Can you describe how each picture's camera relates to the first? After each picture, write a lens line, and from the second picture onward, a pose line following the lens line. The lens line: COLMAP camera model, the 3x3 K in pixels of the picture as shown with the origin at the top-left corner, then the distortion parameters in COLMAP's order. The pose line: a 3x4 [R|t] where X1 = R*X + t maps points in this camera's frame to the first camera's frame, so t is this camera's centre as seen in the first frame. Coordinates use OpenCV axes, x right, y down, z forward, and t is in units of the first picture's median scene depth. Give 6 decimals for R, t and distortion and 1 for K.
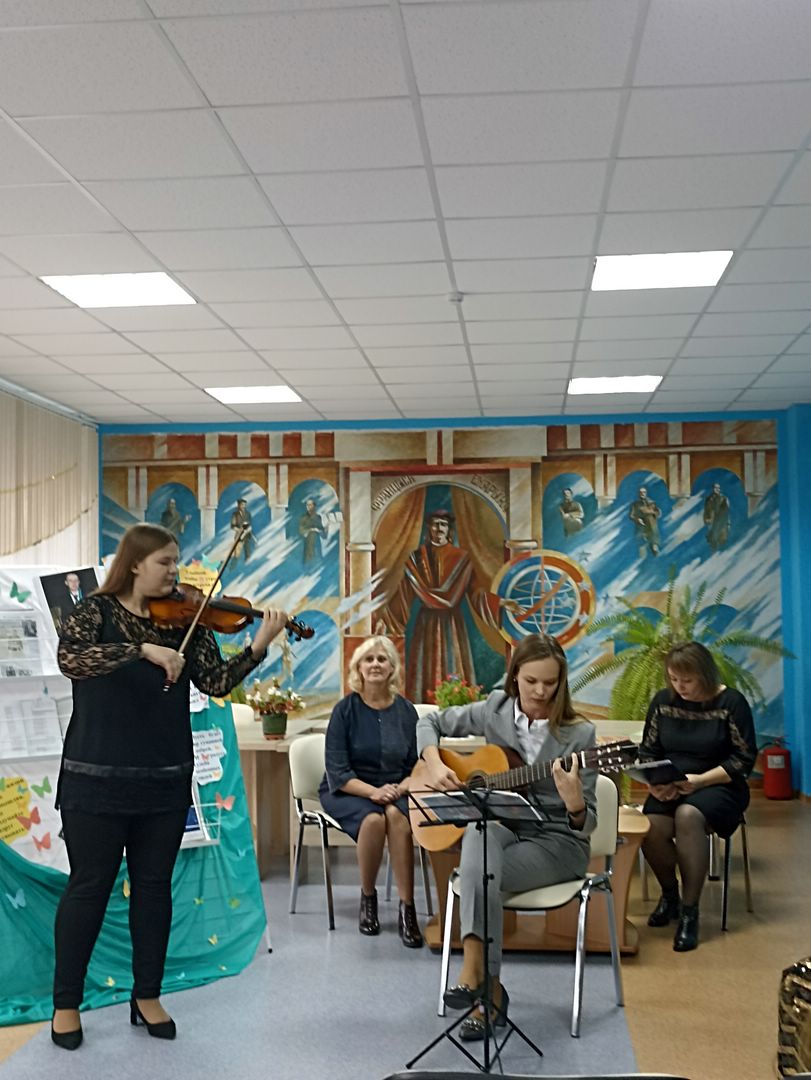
lens RADIAL K [[1313.1, 0, 405.5], [0, 1313.1, 540.0], [0, 0, 1]] dist [0.083482, -0.039440]
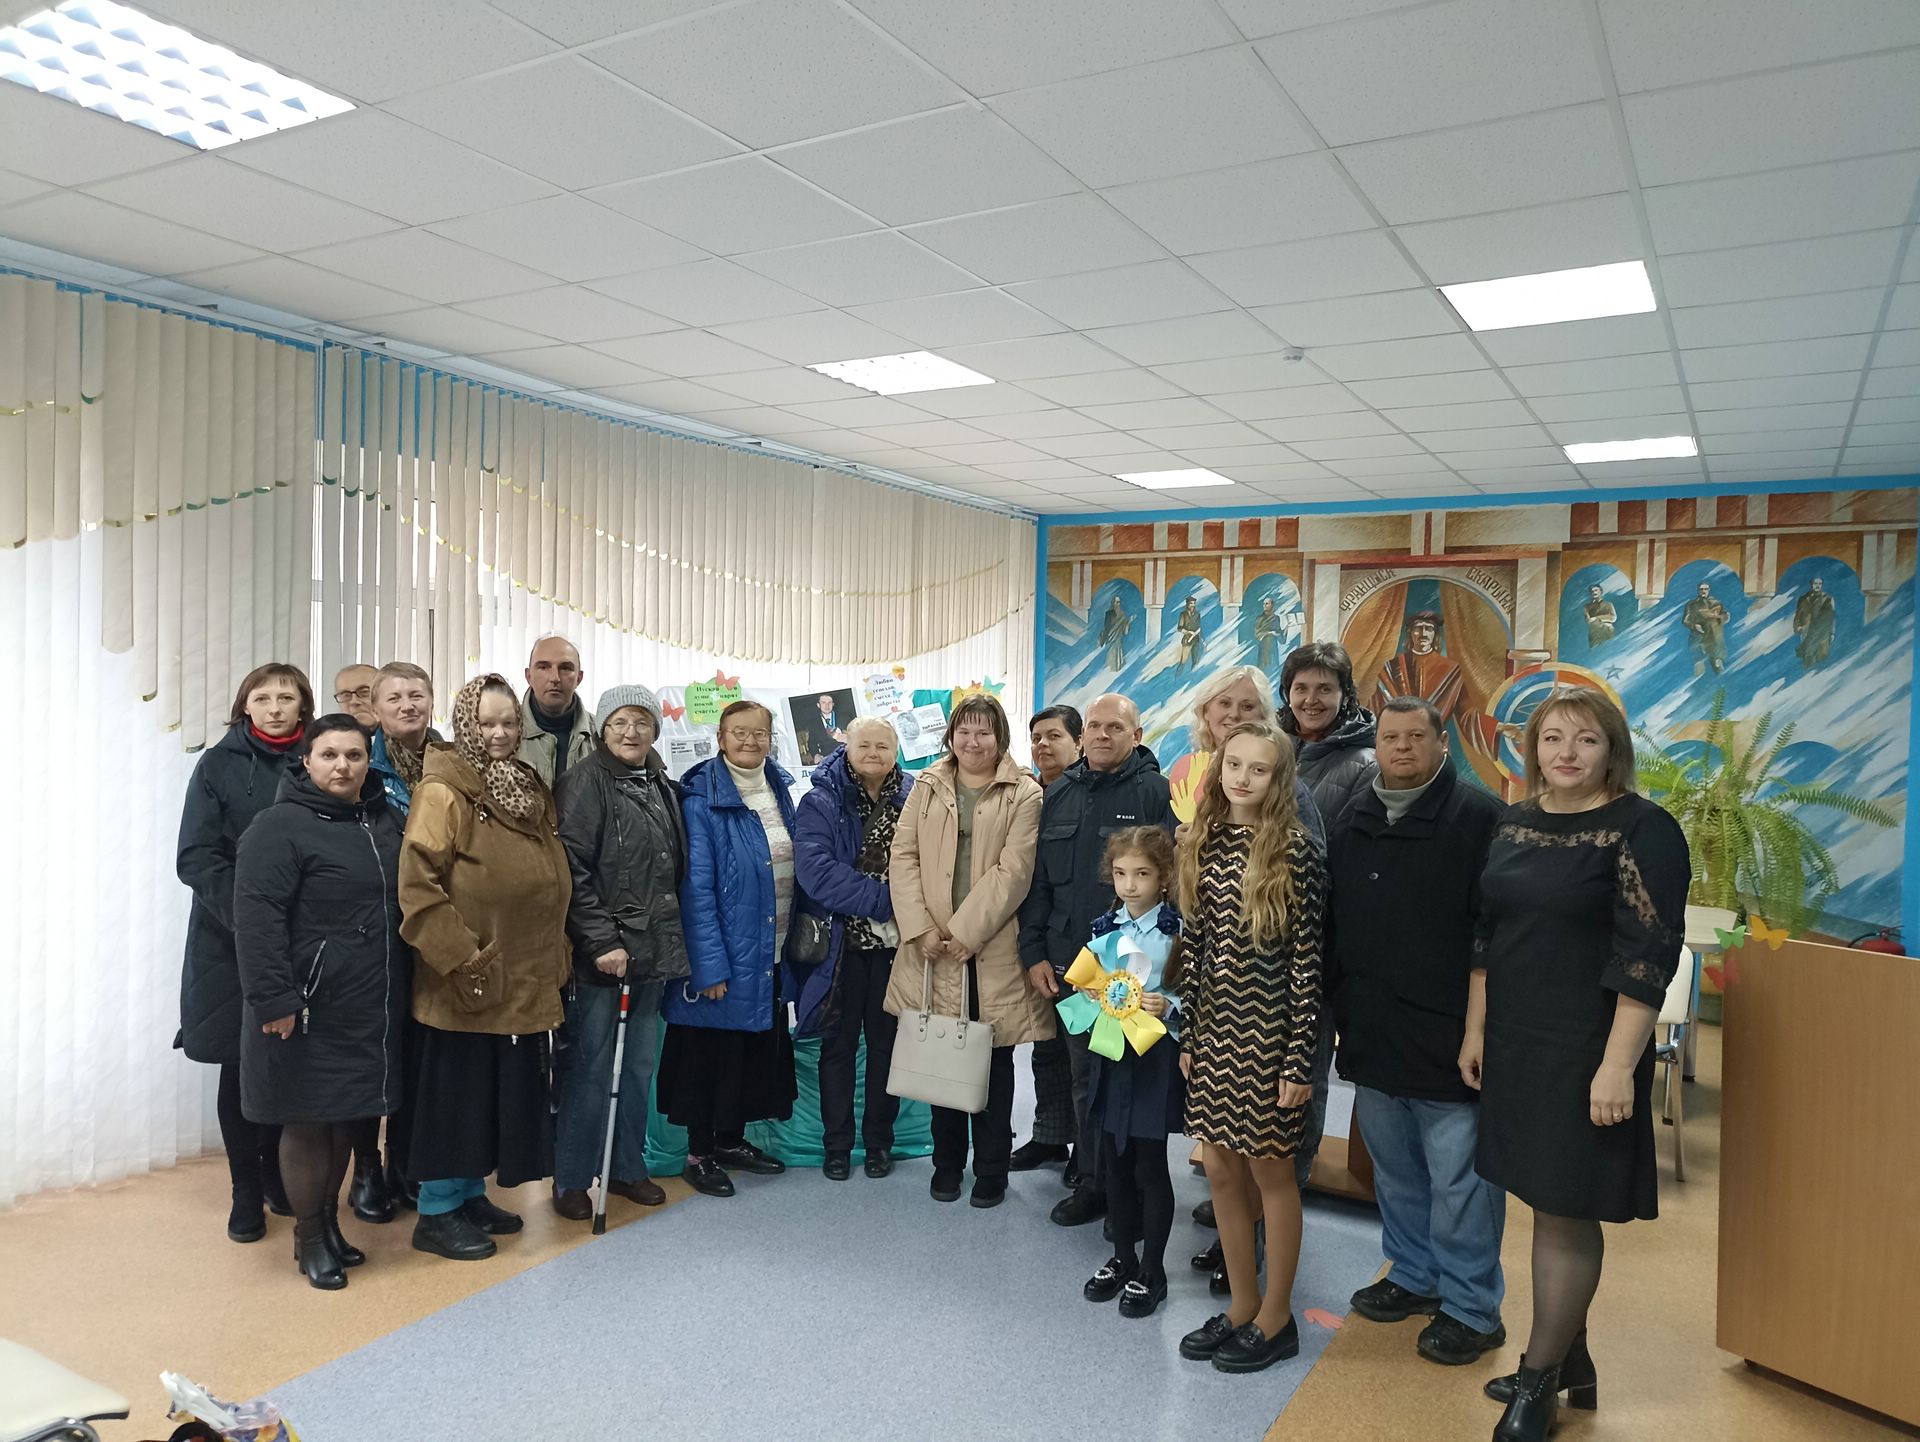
lens RADIAL K [[1375.5, 0, 960.0], [0, 1375.5, 721.0], [0, 0, 1]] dist [0.001553, -0.002828]
pose [[0.905021, 0.039956, -0.423486, 0.130802], [-0.009128, 0.997174, 0.074575, -0.015838], [0.425269, -0.063627, 0.902828, 0.100981]]
